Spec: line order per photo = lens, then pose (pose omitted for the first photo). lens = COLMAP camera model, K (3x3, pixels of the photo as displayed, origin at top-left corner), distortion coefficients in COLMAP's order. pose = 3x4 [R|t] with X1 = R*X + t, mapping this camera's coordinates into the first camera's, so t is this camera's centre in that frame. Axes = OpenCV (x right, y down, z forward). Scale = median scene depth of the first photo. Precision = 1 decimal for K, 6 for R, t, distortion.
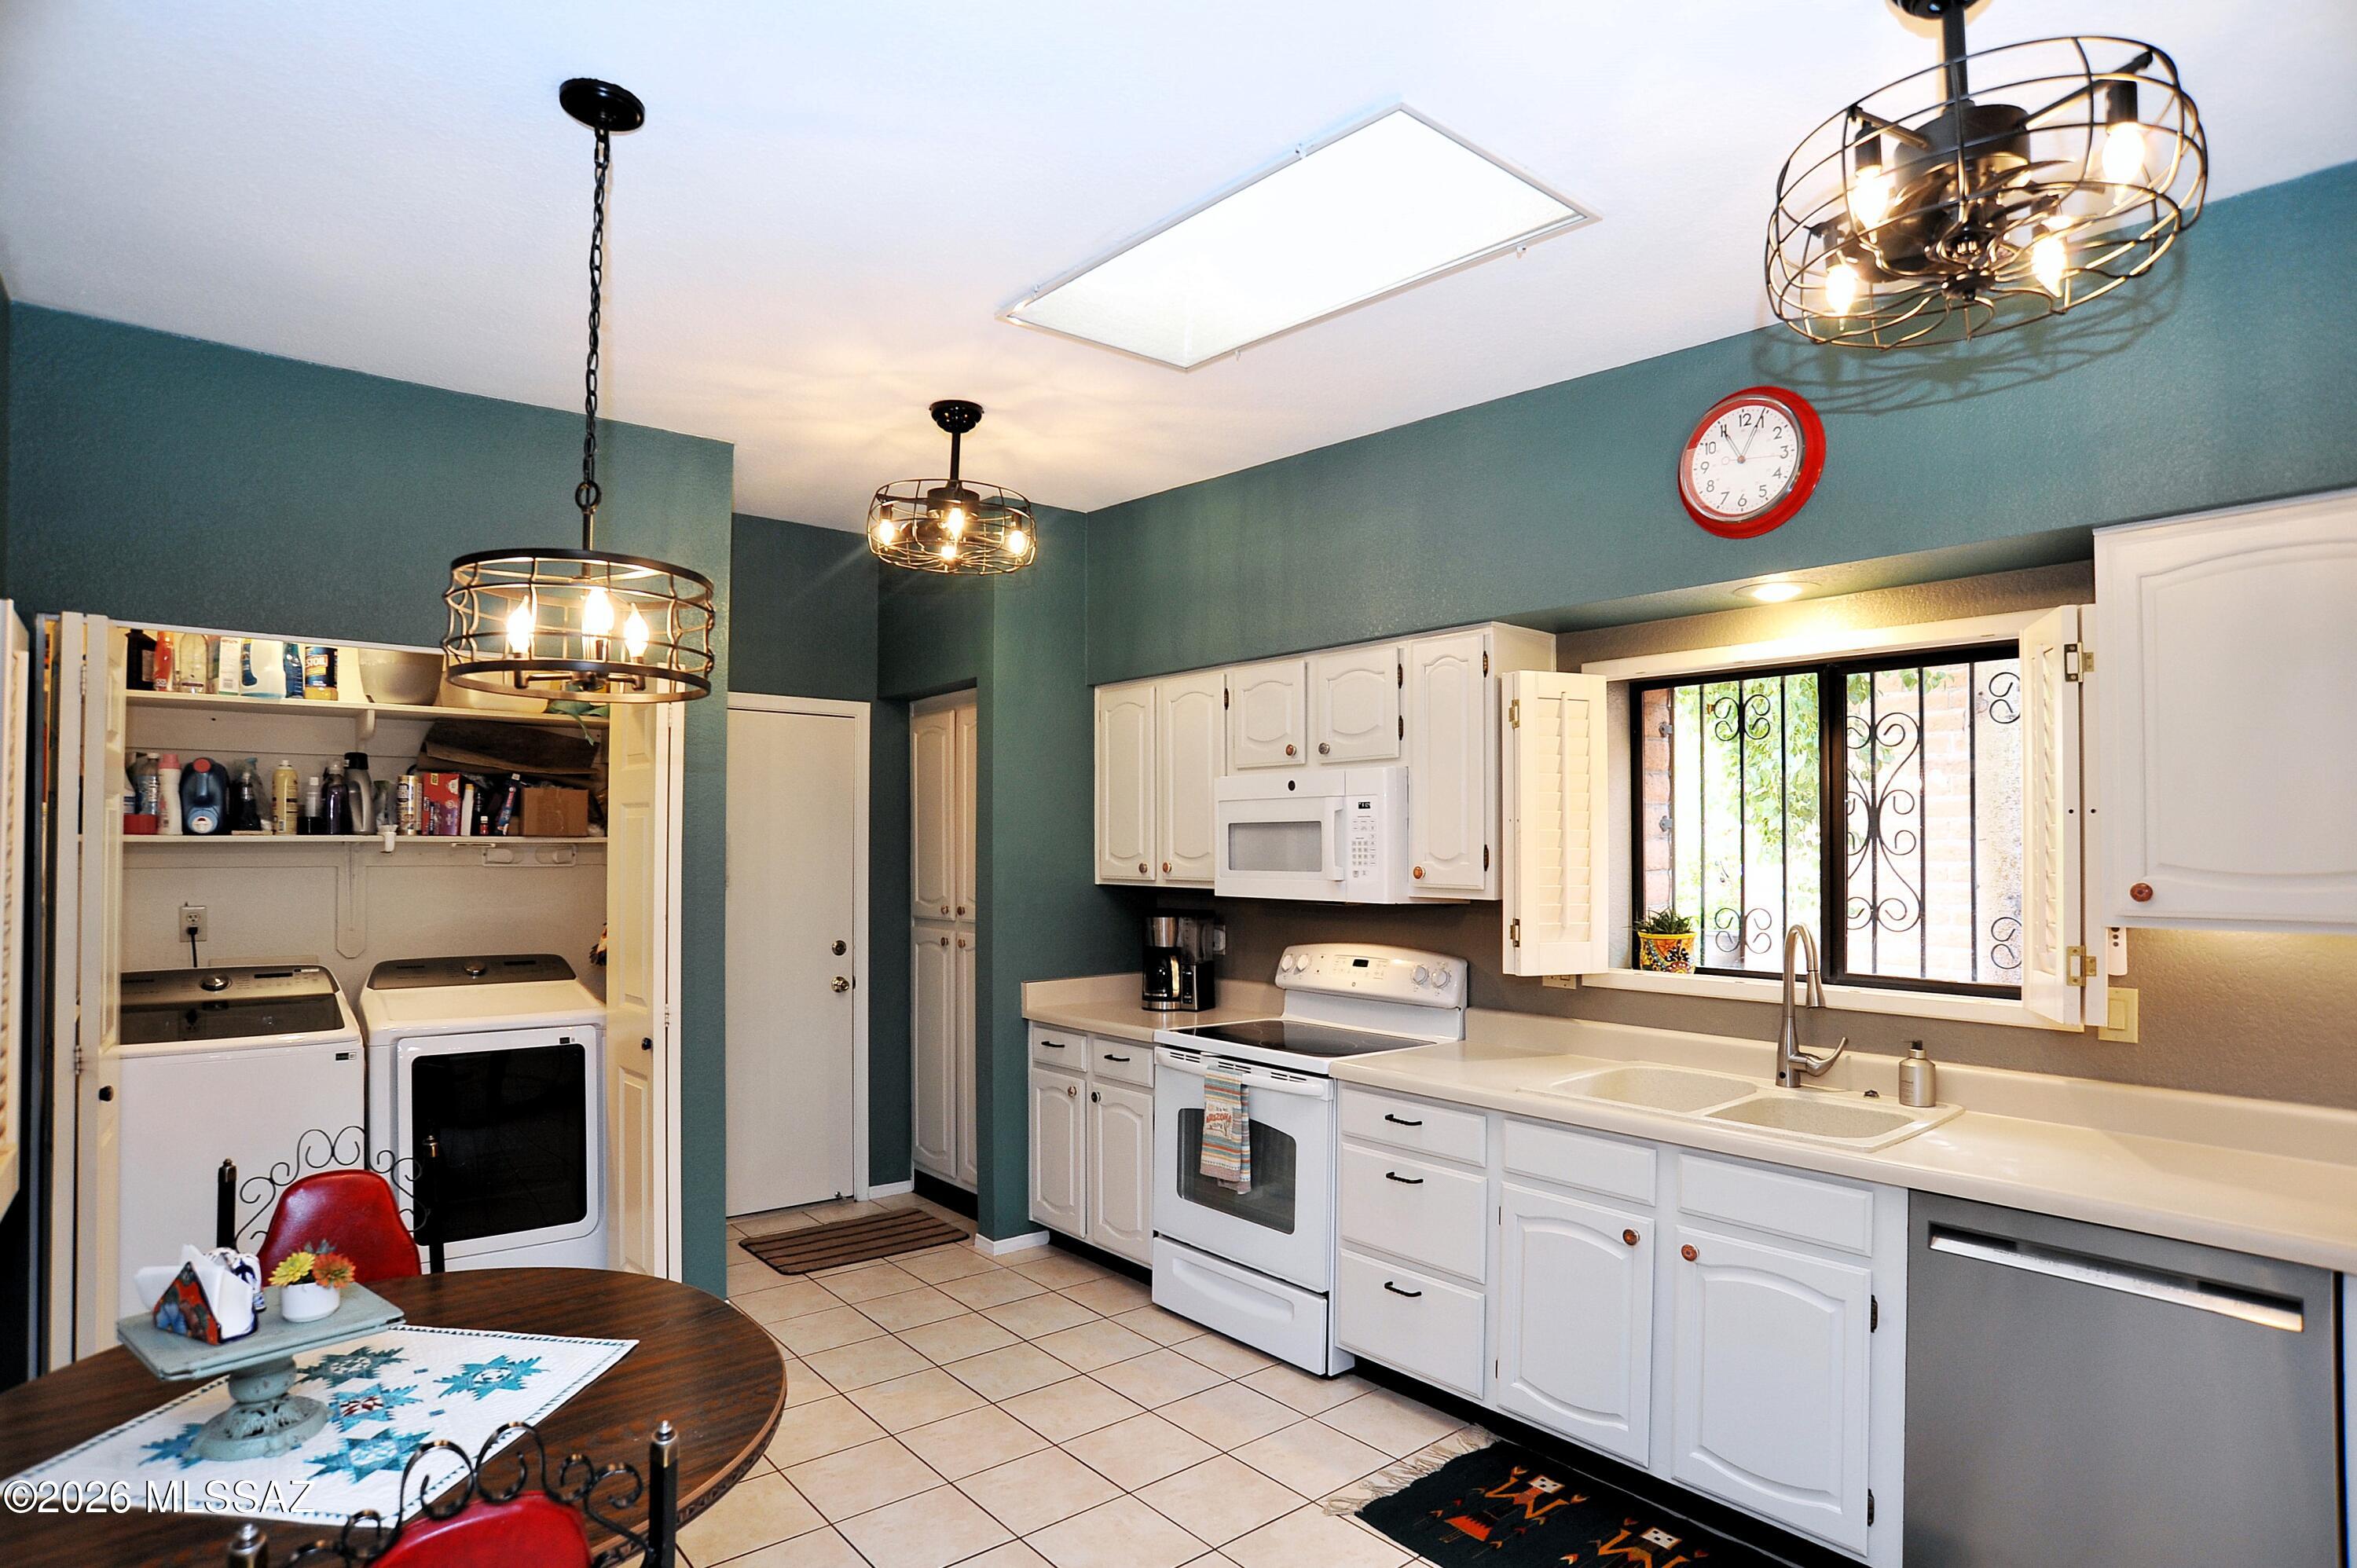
lens RADIAL K [[1398.8, 0, 1187.5], [0, 1398.8, 840.1], [0, 0, 1]] dist [-0.052589, 0.002758]
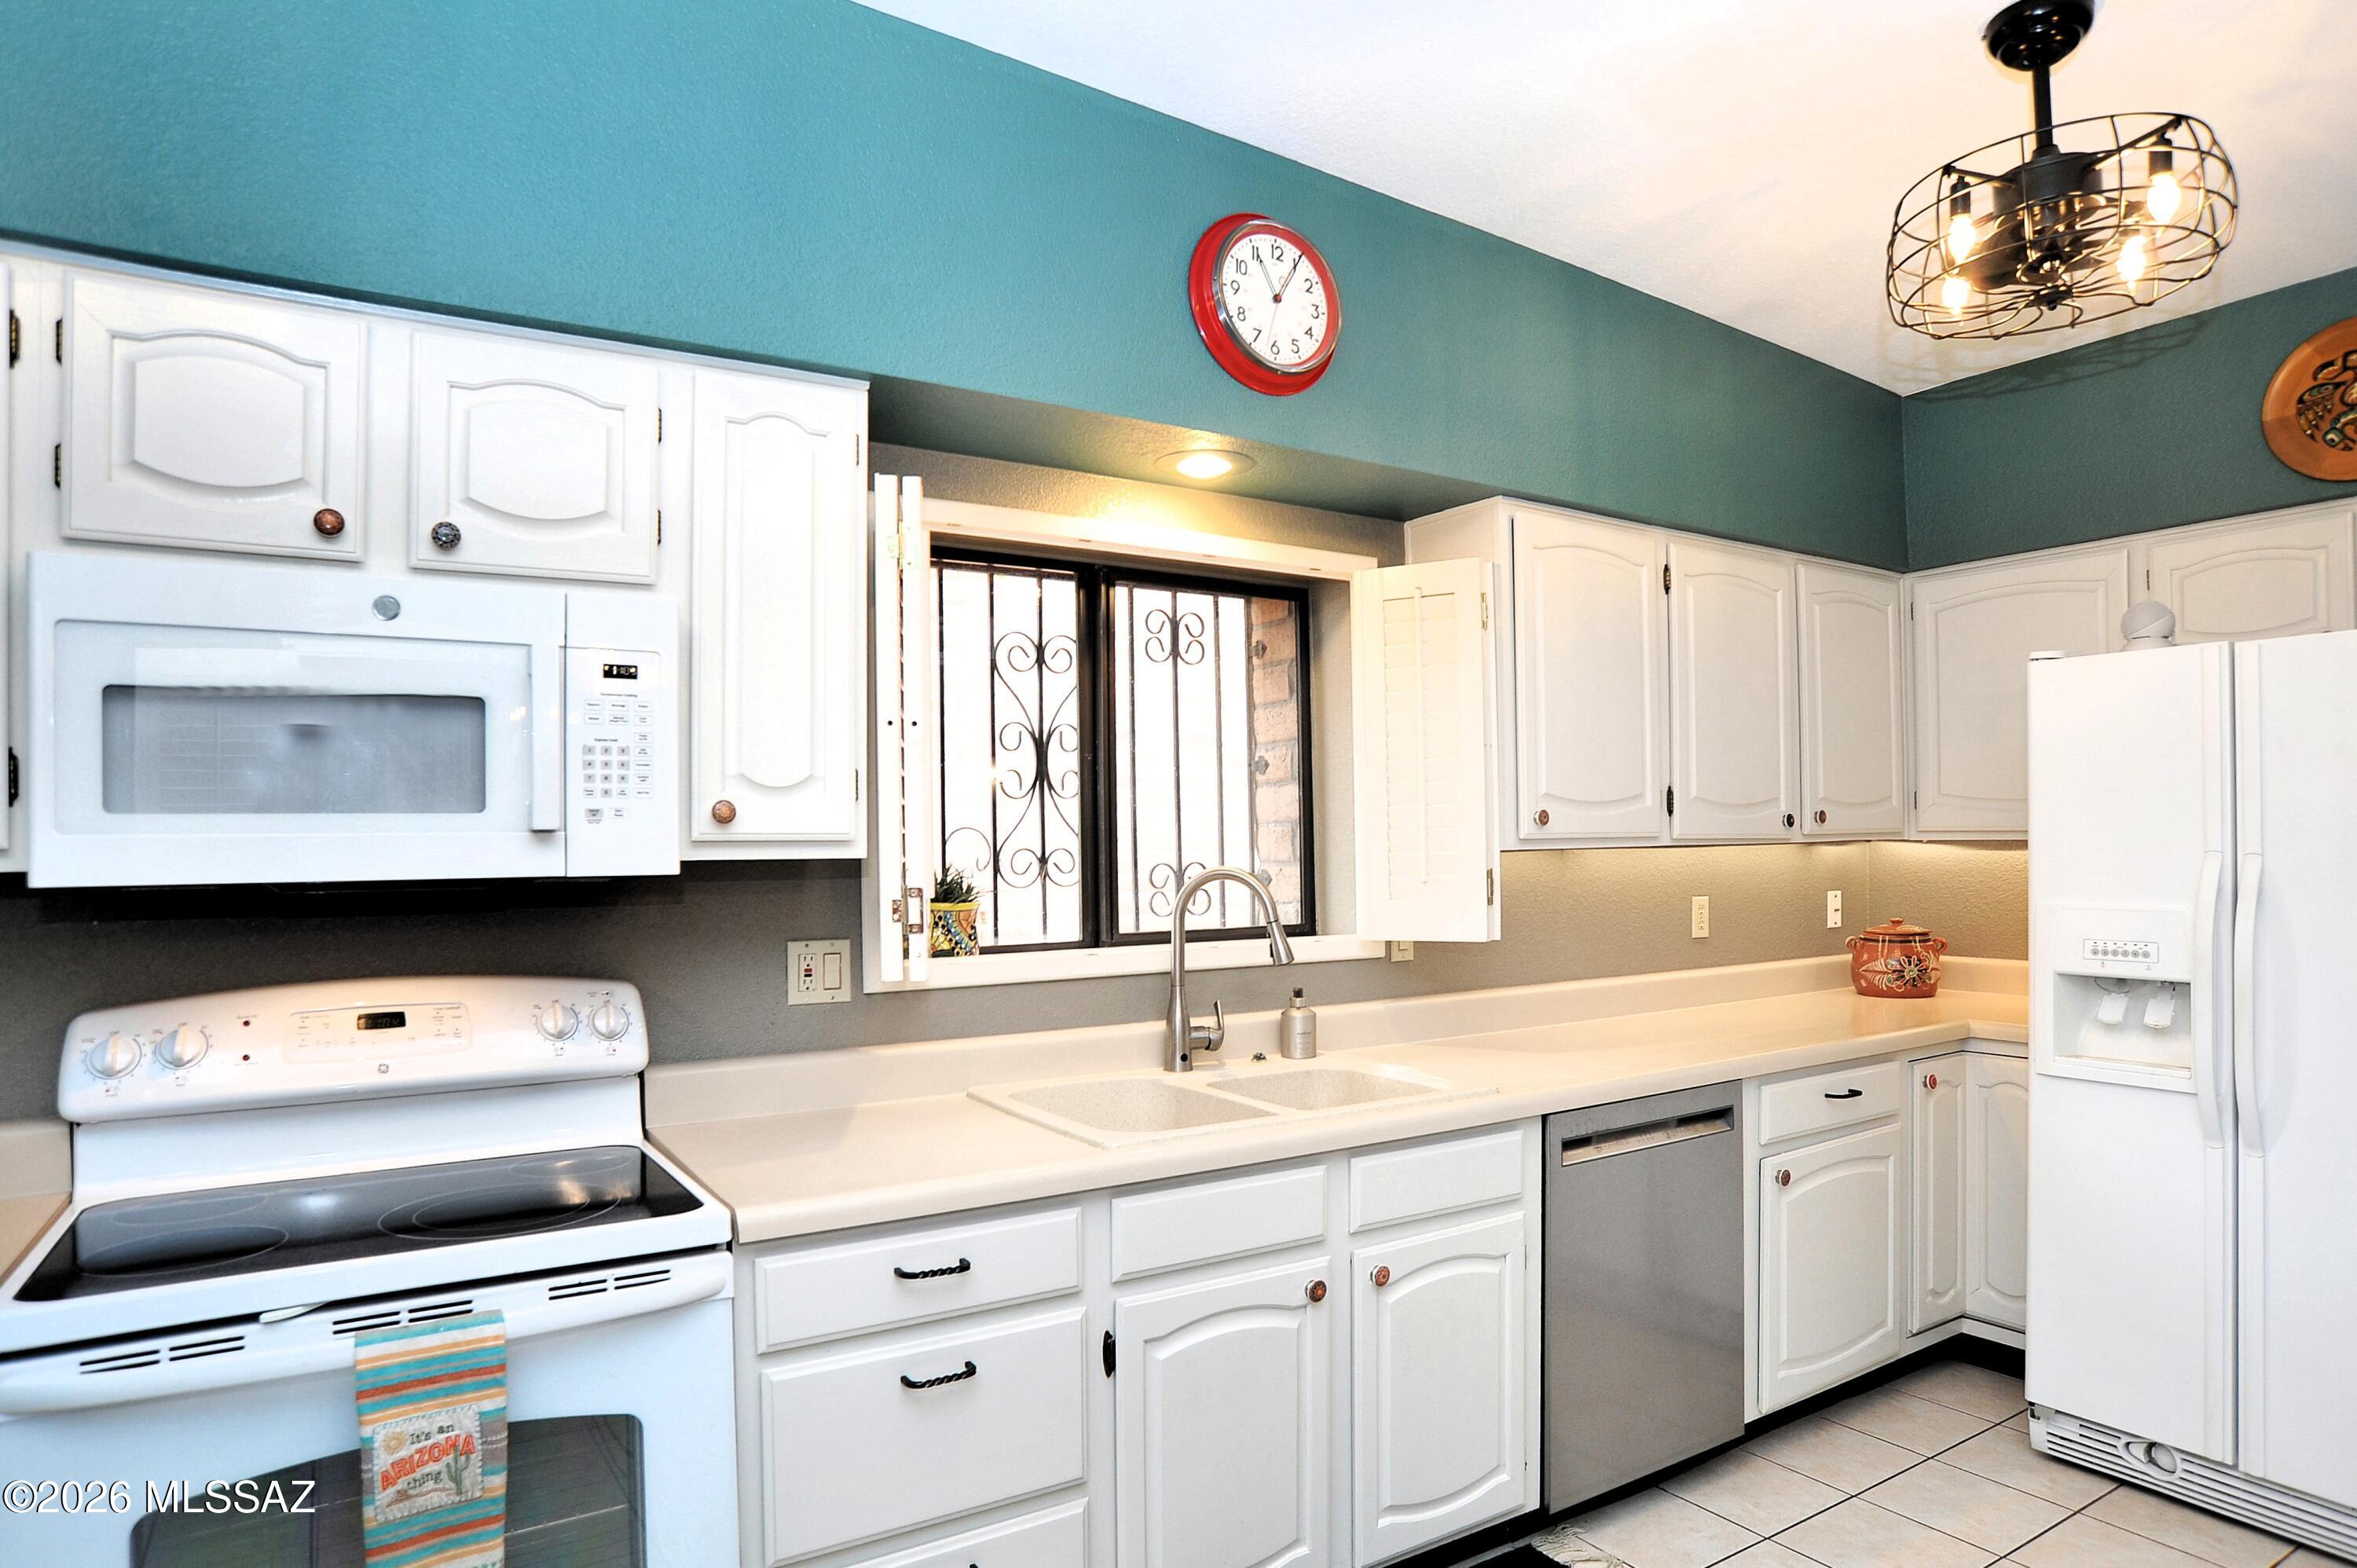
lens RADIAL K [[1398.8, 0, 1187.5], [0, 1398.8, 840.1], [0, 0, 1]] dist [-0.052589, 0.002758]
pose [[0.088522, -0.001672, 0.996073, -0.356744], [0.007520, 0.999971, 0.001010, 0.036462], [-0.996046, 0.007401, 0.088532, 0.835640]]
